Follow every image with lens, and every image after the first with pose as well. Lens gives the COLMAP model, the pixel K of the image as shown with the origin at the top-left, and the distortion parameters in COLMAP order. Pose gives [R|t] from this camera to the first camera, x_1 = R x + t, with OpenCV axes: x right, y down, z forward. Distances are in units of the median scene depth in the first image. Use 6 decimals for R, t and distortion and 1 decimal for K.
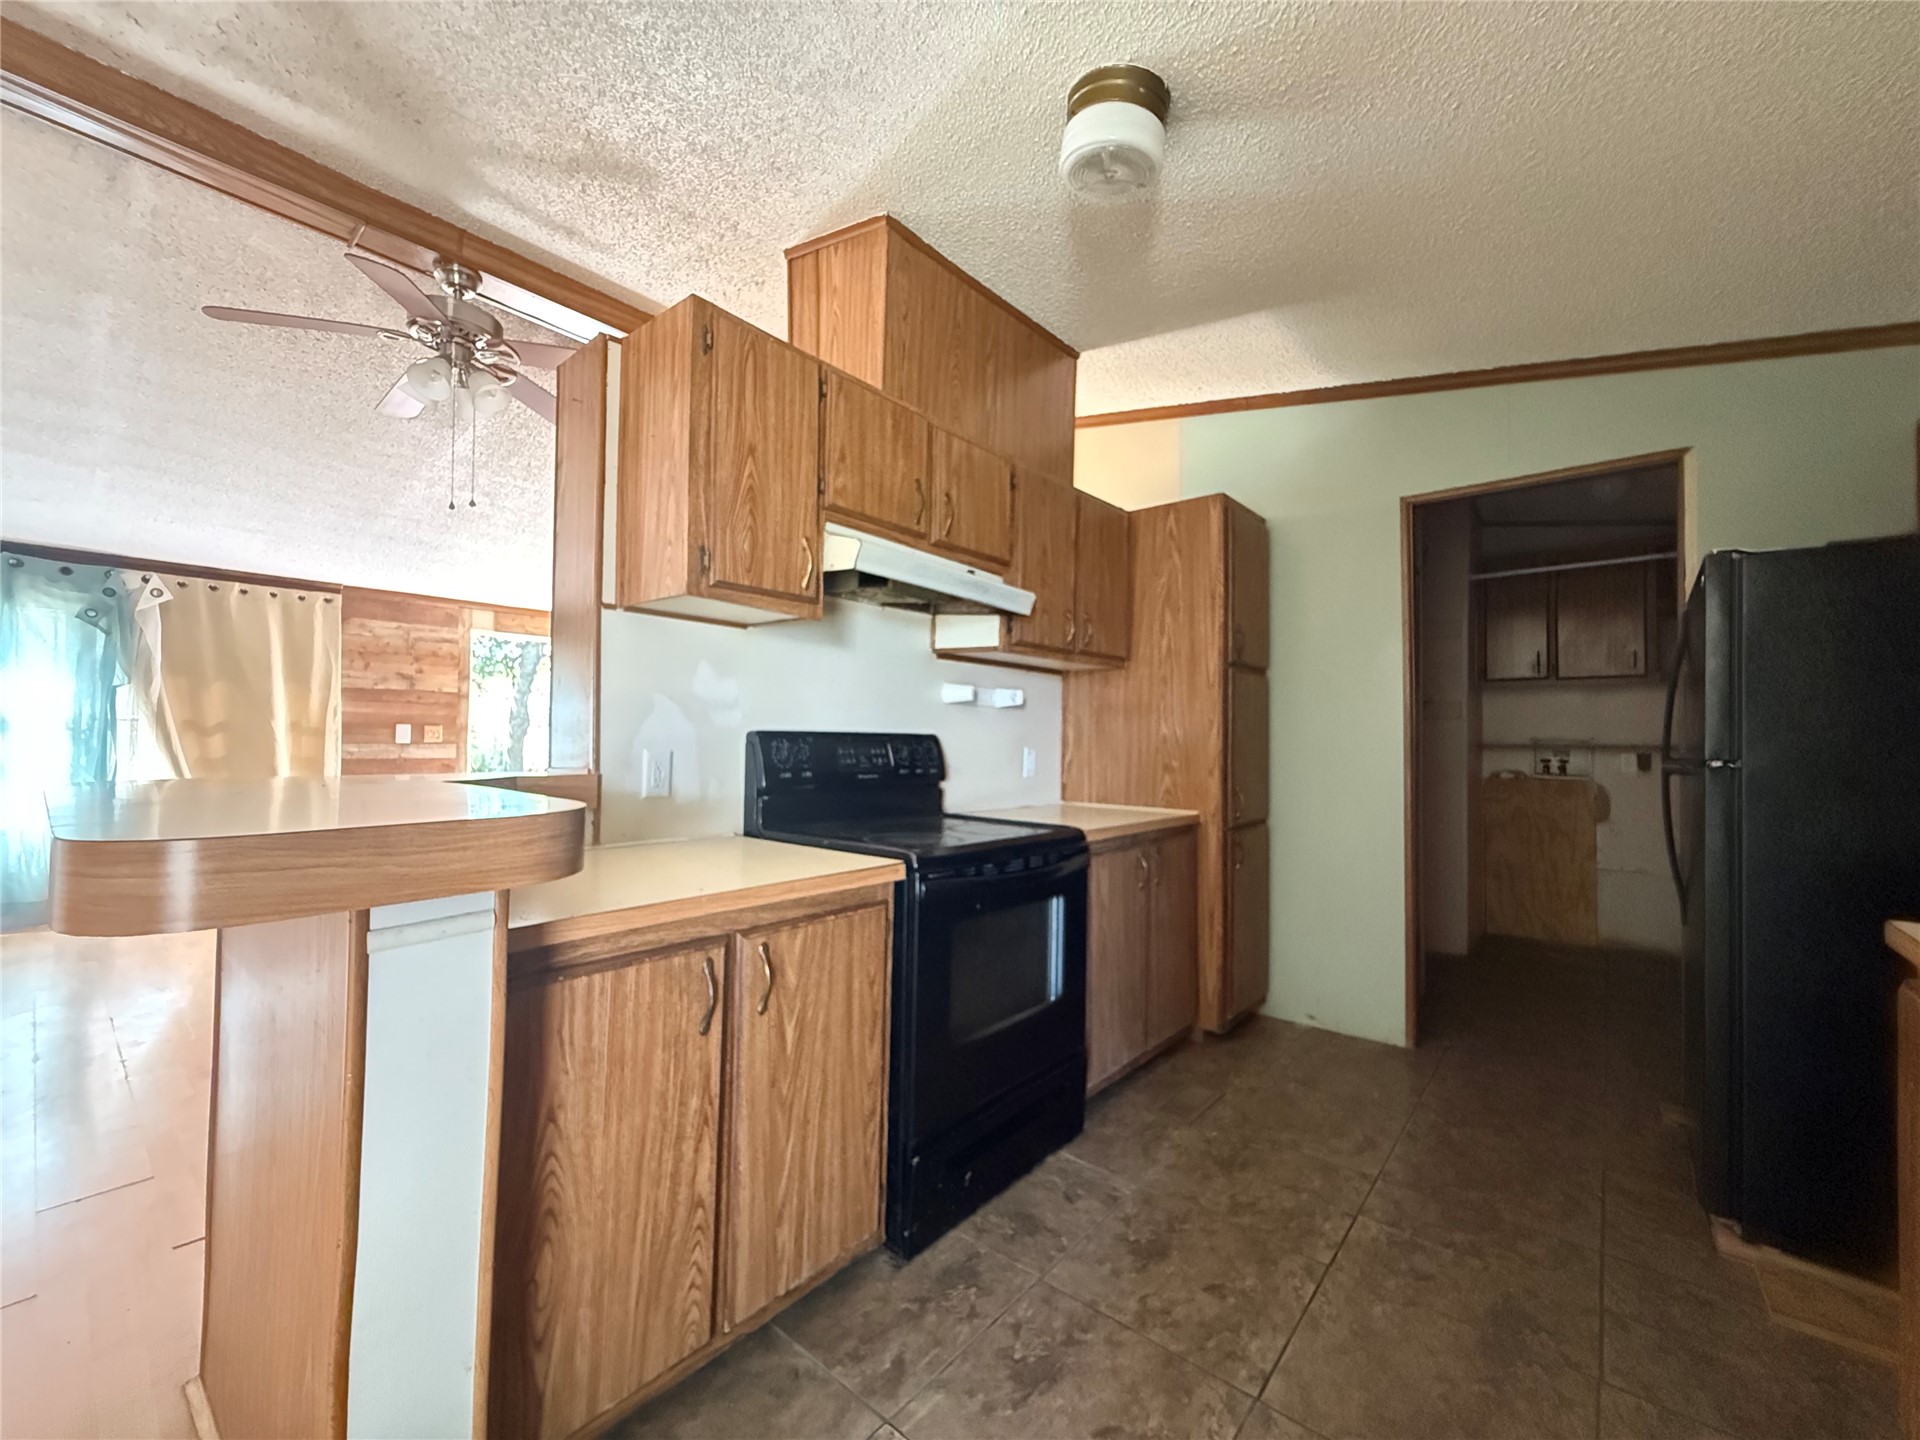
lens RADIAL K [[764.0, 0, 954.0], [0, 764.0, 720.7], [0, 0, 1]] dist [0.000402, 0.000527]
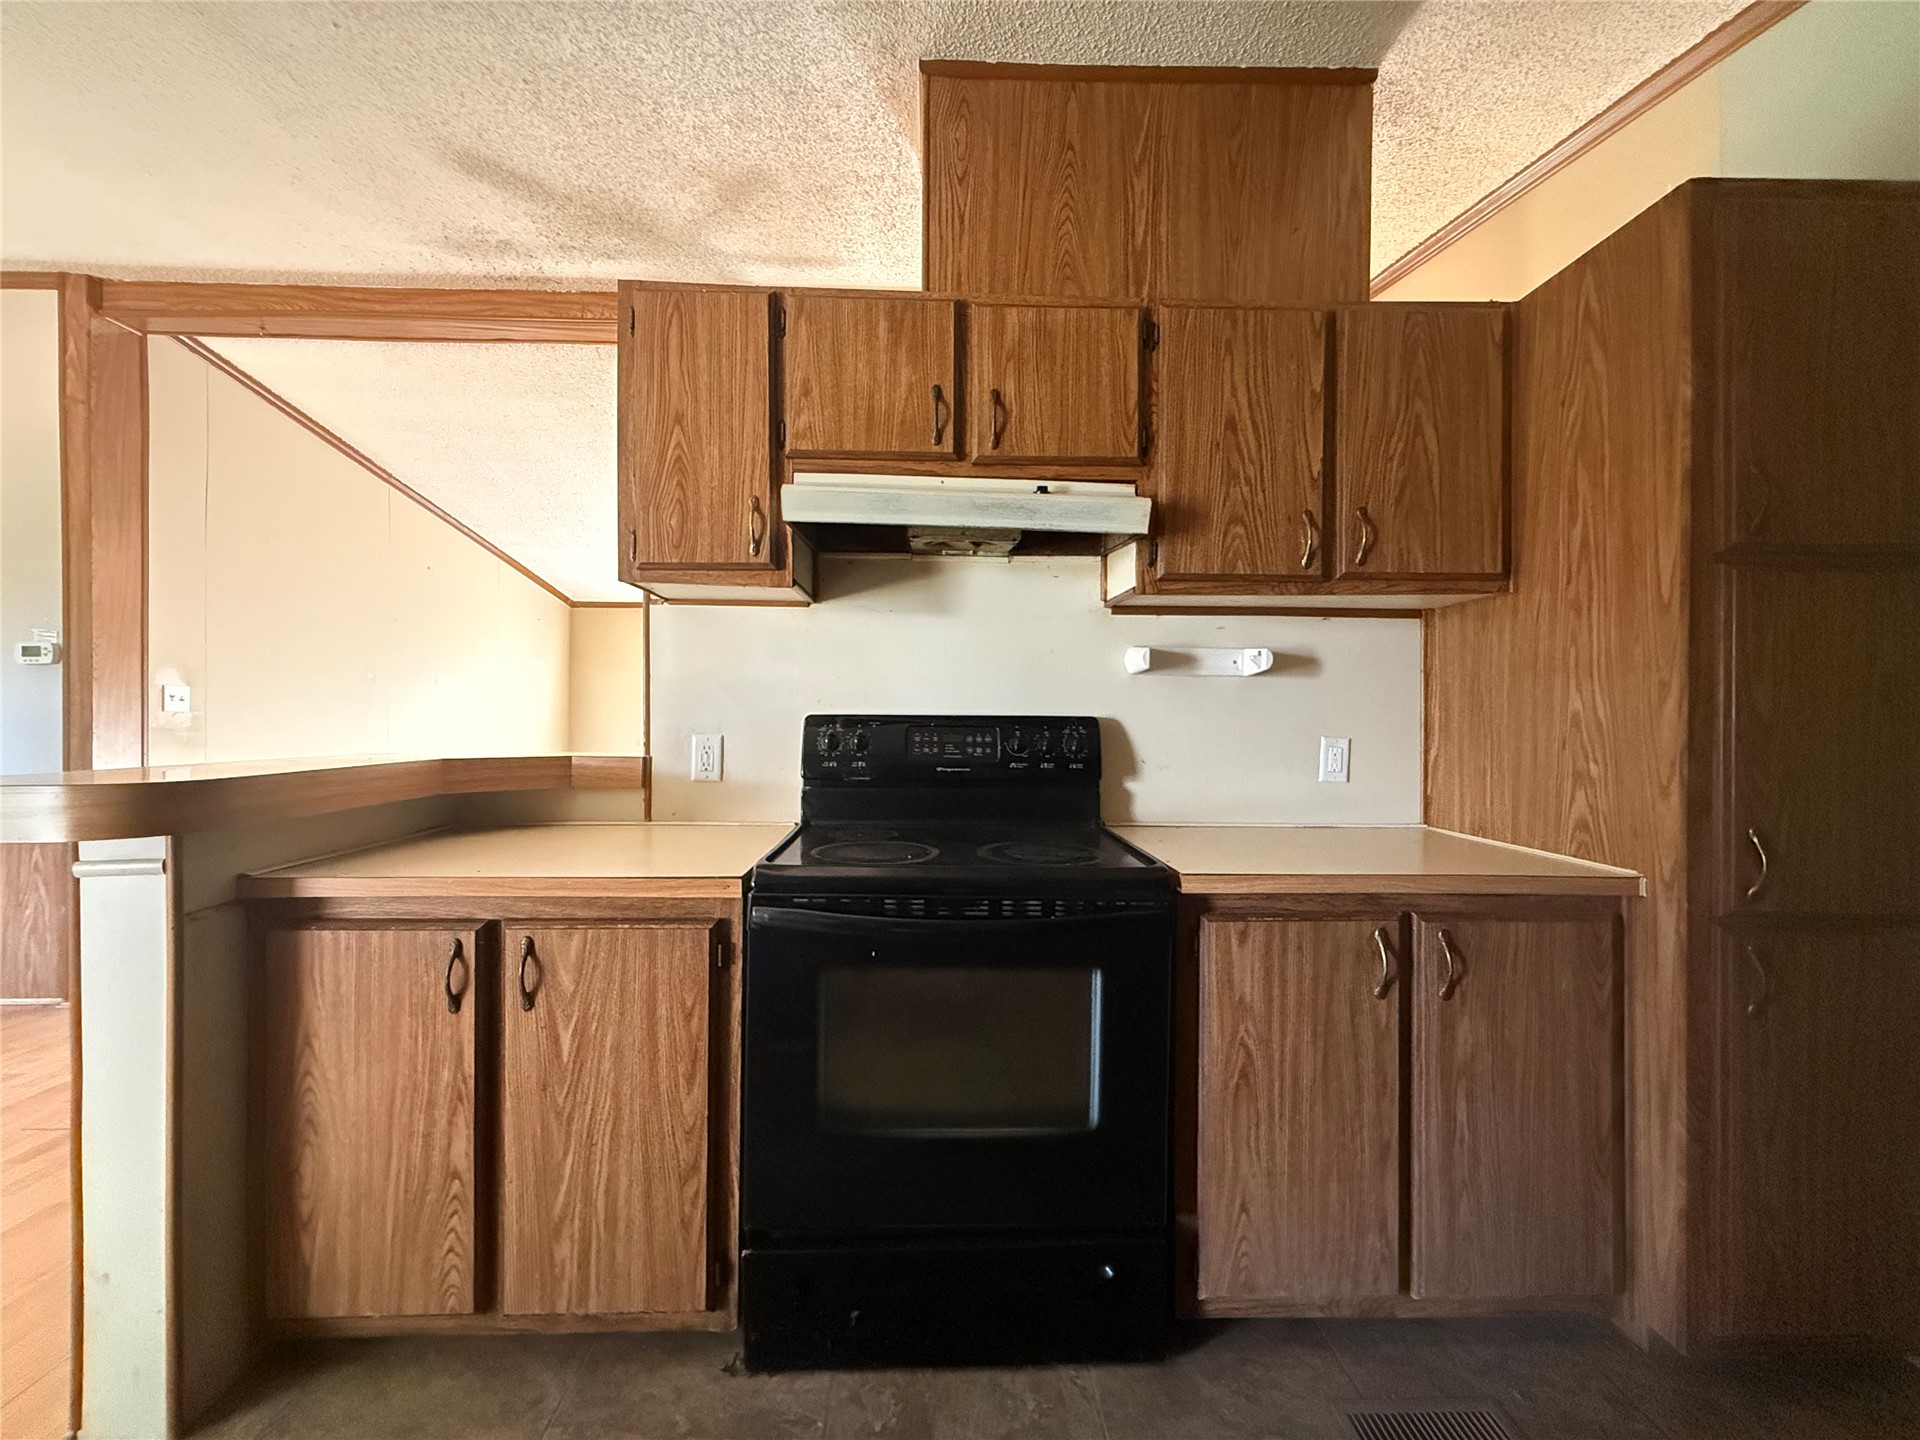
lens RADIAL K [[761.9, 0, 951.6], [0, 761.9, 720.4], [0, 0, 1]] dist [-0.000859, -0.000094]
pose [[0.671240, -0.007741, -0.741200, 0.653599], [0.020279, 0.999763, 0.007923, 0.018397], [0.740963, -0.020349, 0.671238, 0.607887]]
